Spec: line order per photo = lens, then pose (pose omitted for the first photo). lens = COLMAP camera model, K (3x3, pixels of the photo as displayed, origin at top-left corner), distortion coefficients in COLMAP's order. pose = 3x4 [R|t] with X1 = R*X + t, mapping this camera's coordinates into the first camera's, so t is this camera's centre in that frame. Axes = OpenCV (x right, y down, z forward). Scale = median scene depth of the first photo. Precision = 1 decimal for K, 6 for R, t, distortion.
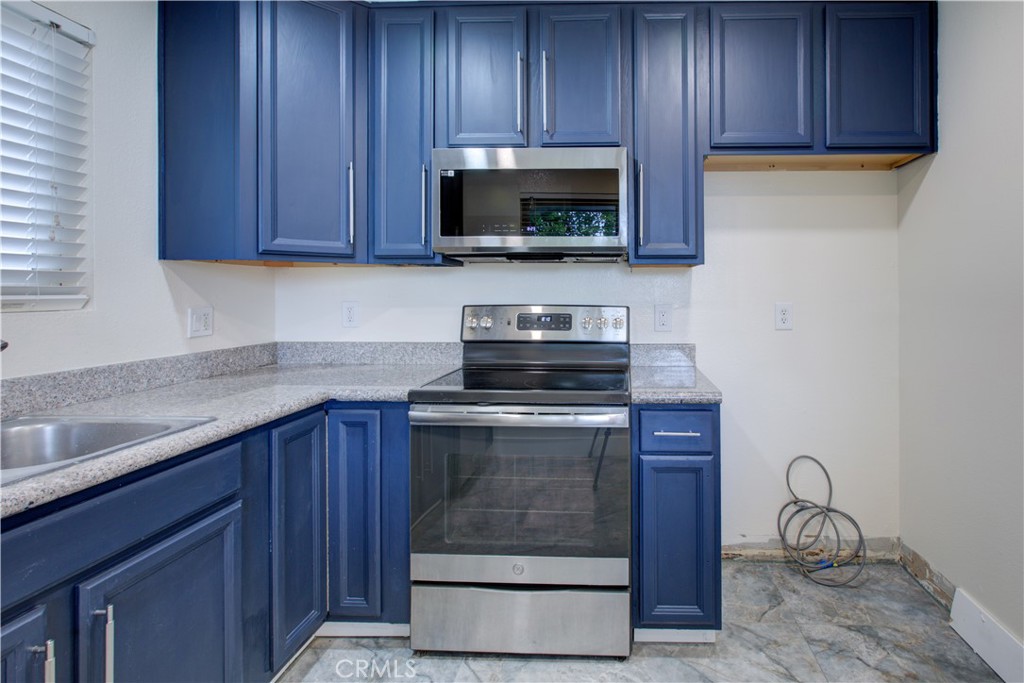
lens RADIAL K [[507.4, 0, 603.8], [0, 507.4, 290.8], [0, 0, 1]] dist [-0.003538, 0.000449]
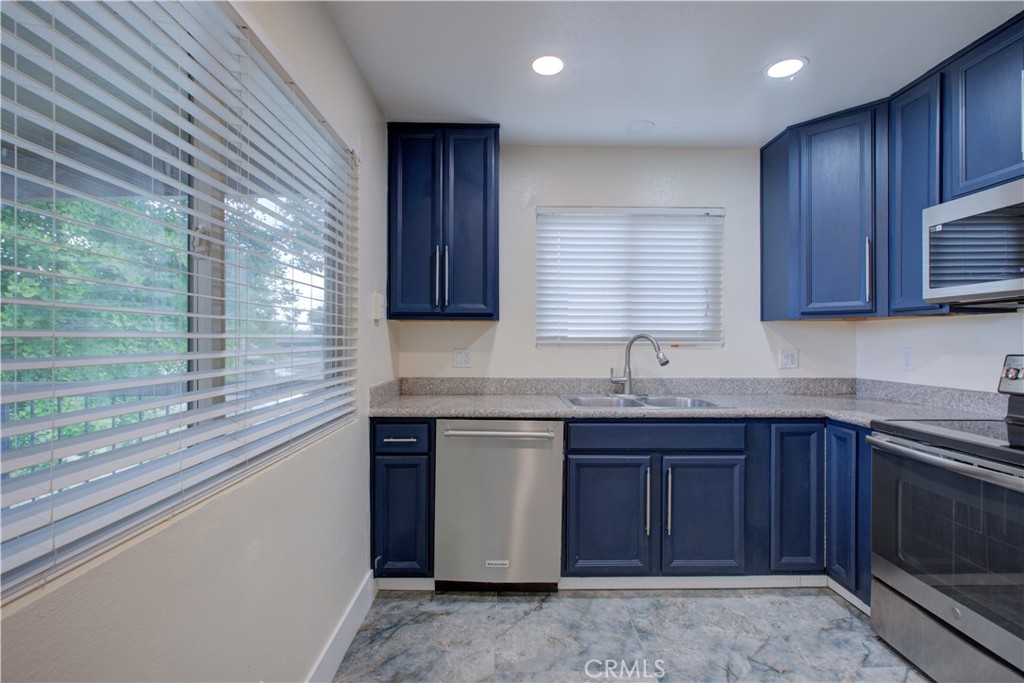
lens RADIAL K [[468.1, 0, 508.7], [0, 468.1, 340.2], [0, 0, 1]] dist [-0.011443, 0.005746]
pose [[0.042894, 0.000544, -0.999079, 0.681253], [0.001915, 0.999998, 0.000627, 0.000726], [0.999078, -0.001940, 0.042893, 0.066630]]
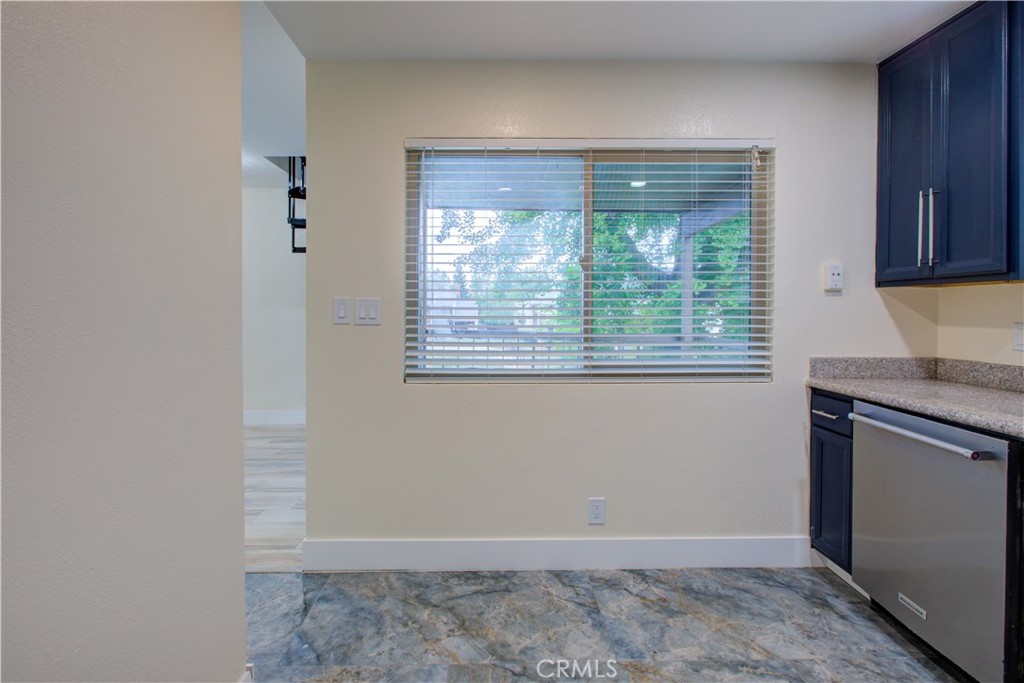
lens RADIAL K [[468.1, 0, 500.5], [0, 468.1, 318.0], [0, 0, 1]] dist [-0.011443, 0.005746]
pose [[-0.999051, -0.001010, -0.043541, 0.313671], [-0.001321, 0.999974, 0.007116, 0.012200], [0.043532, 0.007166, -0.999026, 0.967750]]
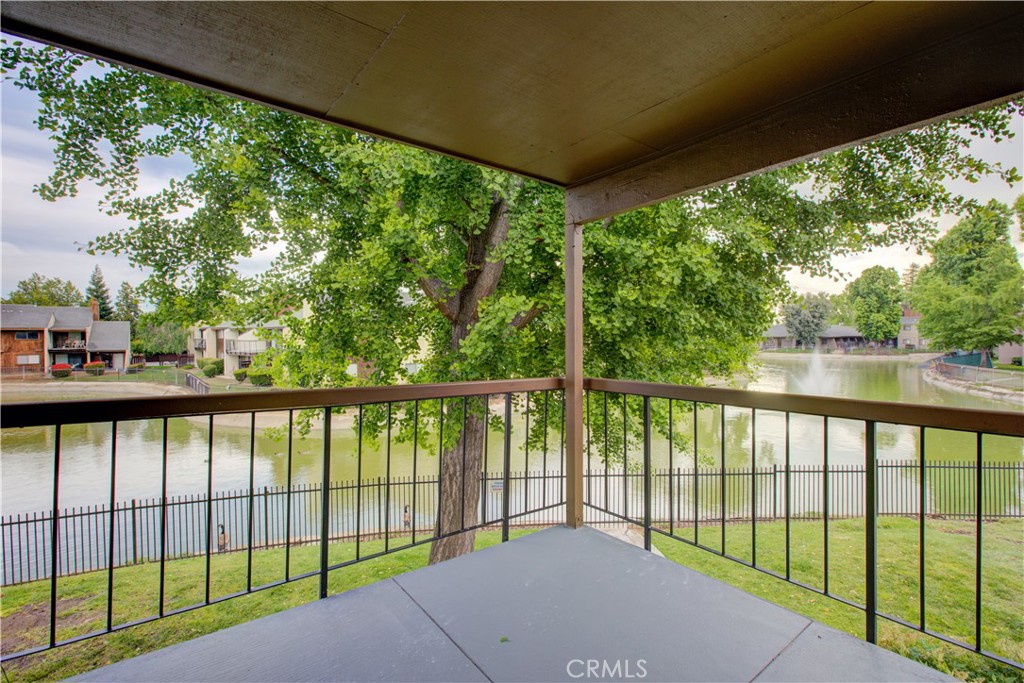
lens RADIAL K [[468.1, 0, 508.2], [0, 468.1, 341.2], [0, 0, 1]] dist [-0.011443, 0.005746]
pose [[-0.769898, 0.012054, -0.638053, 0.458674], [0.014693, 0.999891, 0.001160, -0.004987], [0.637998, -0.008482, -0.769992, -0.677132]]
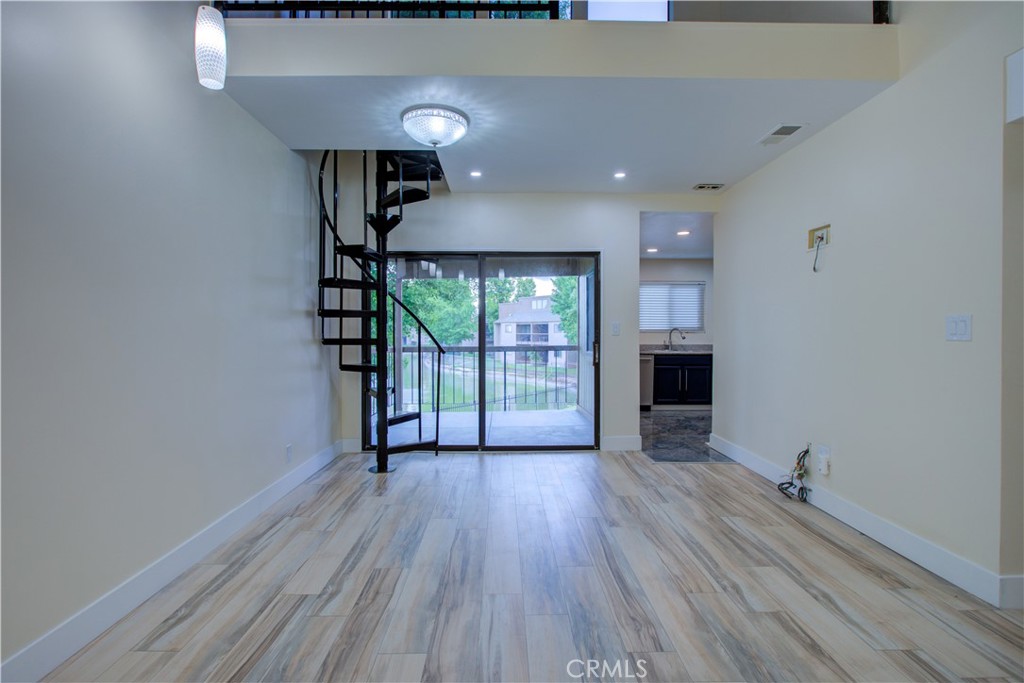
lens RADIAL K [[468.1, 0, 495.6], [0, 468.1, 341.8], [0, 0, 1]] dist [-0.011443, 0.005746]
pose [[0.015524, 0.017485, -0.999727, 3.408416], [0.002394, 0.999844, 0.017524, 0.027499], [0.999877, -0.002665, 0.015480, -1.140169]]
